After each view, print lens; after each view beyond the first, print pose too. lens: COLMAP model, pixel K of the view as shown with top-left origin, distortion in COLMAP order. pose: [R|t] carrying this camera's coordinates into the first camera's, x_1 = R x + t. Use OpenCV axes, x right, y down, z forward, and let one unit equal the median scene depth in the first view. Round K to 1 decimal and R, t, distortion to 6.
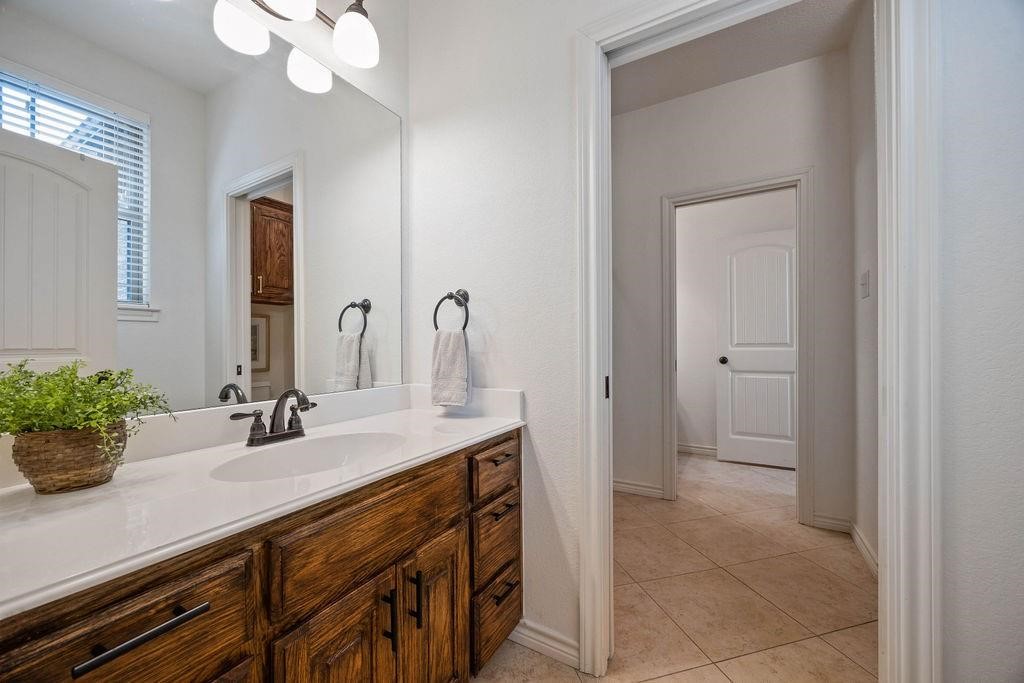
lens RADIAL K [[388.4, 0, 521.1], [0, 388.4, 342.1], [0, 0, 1]] dist [-0.000973, -0.000146]
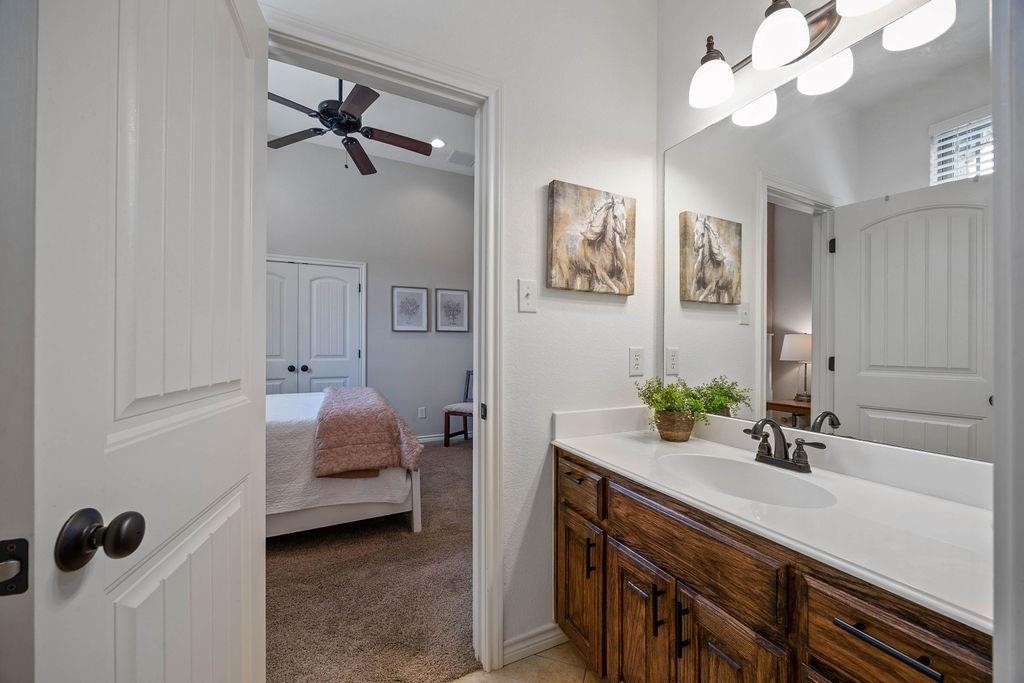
lens RADIAL K [[388.4, 0, 521.1], [0, 388.4, 342.1], [0, 0, 1]] dist [-0.000973, -0.000146]
pose [[-0.583479, -0.018816, -0.811910, 0.801680], [0.009229, 0.999513, -0.029796, -0.080634], [0.812076, -0.024878, -0.583022, 1.210361]]
